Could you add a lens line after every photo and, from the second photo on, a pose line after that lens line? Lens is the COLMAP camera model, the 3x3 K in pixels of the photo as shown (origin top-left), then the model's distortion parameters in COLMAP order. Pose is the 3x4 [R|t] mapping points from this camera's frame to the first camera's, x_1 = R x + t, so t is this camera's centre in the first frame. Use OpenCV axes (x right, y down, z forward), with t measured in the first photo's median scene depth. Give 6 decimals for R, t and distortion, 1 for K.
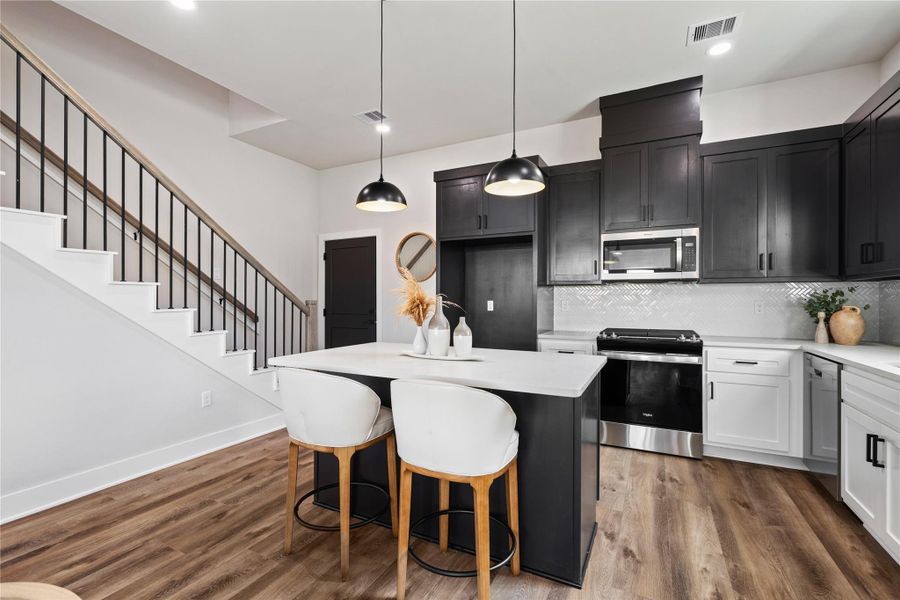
lens RADIAL K [[403.1, 0, 449.7], [0, 403.1, 299.4], [0, 0, 1]] dist [-0.009760, 0.001827]
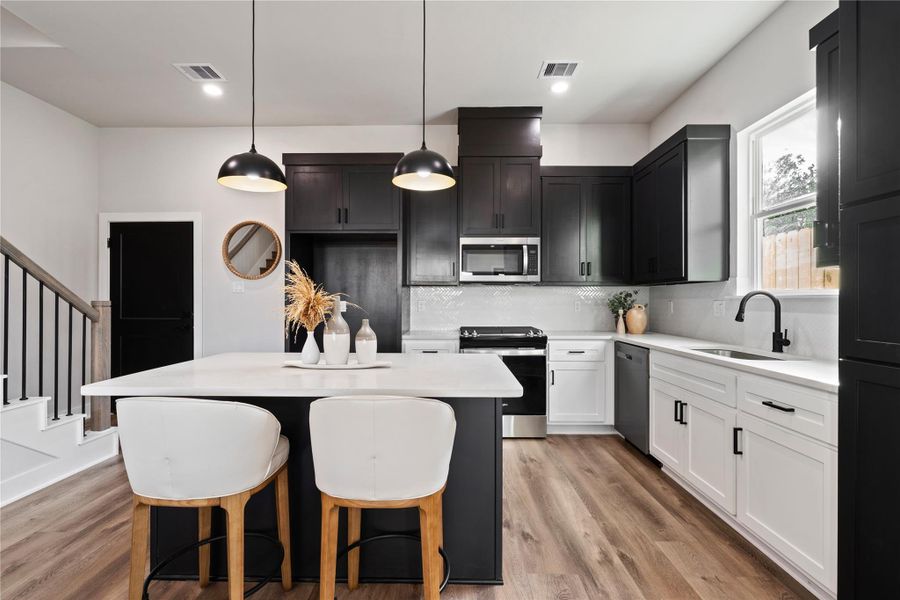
lens RADIAL K [[403.1, 0, 450.8], [0, 403.1, 298.7], [0, 0, 1]] dist [-0.009760, 0.001827]
pose [[0.895230, 0.001076, 0.445602, -0.138165], [0.000031, 0.999997, -0.002478, 0.000093], [-0.445604, 0.002232, 0.895228, 0.082622]]
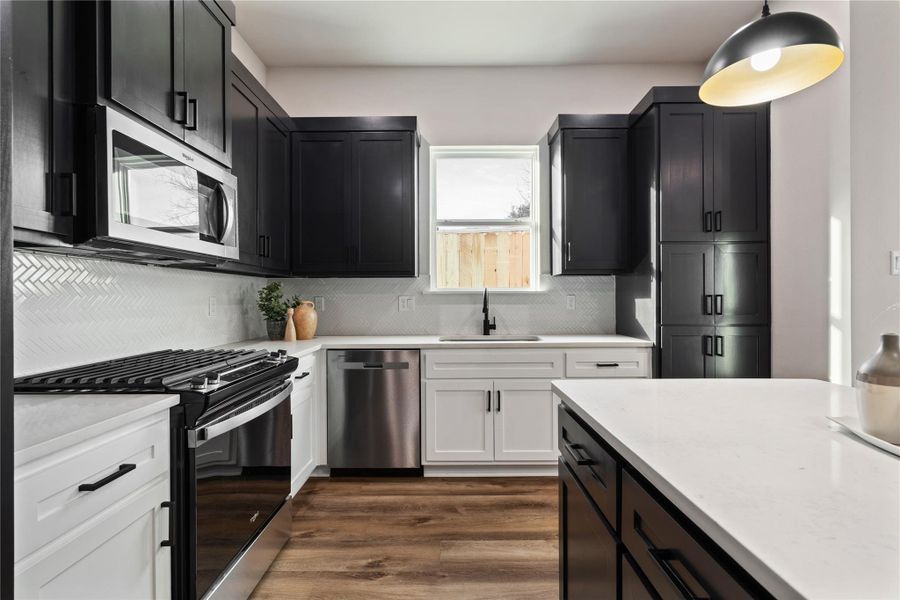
lens RADIAL K [[403.1, 0, 450.2], [0, 403.1, 300.8], [0, 0, 1]] dist [-0.009760, 0.001827]
pose [[-0.448623, -0.009375, 0.893672, -0.083205], [0.001912, 0.999933, 0.011450, 0.004047], [-0.893719, 0.006845, -0.448575, 1.079777]]
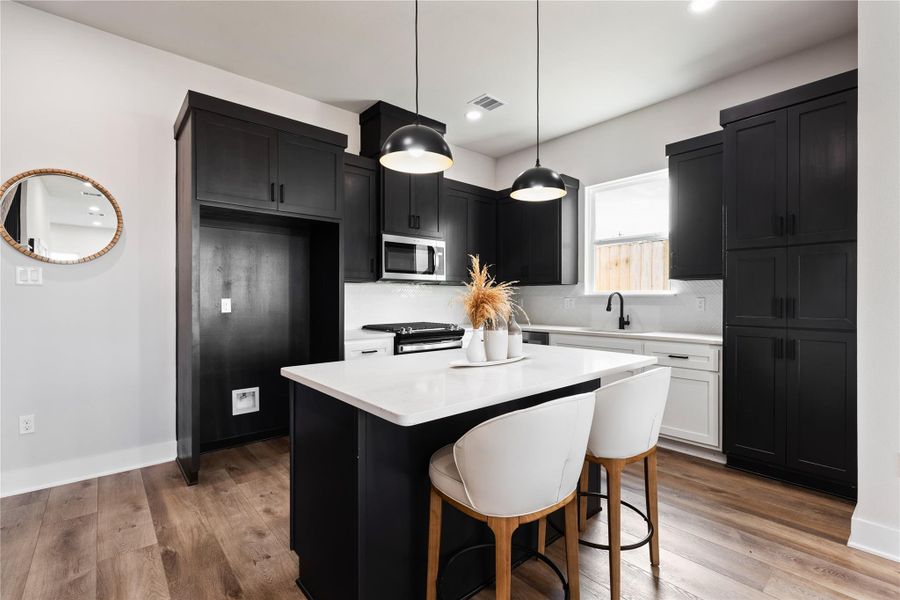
lens RADIAL K [[403.1, 0, 452.0], [0, 403.1, 299.2], [0, 0, 1]] dist [-0.009760, 0.001827]
pose [[0.373184, -0.002576, 0.927754, -0.630081], [-0.000195, 0.999996, 0.002855, 0.003172], [-0.927757, -0.001246, 0.373182, 0.542099]]
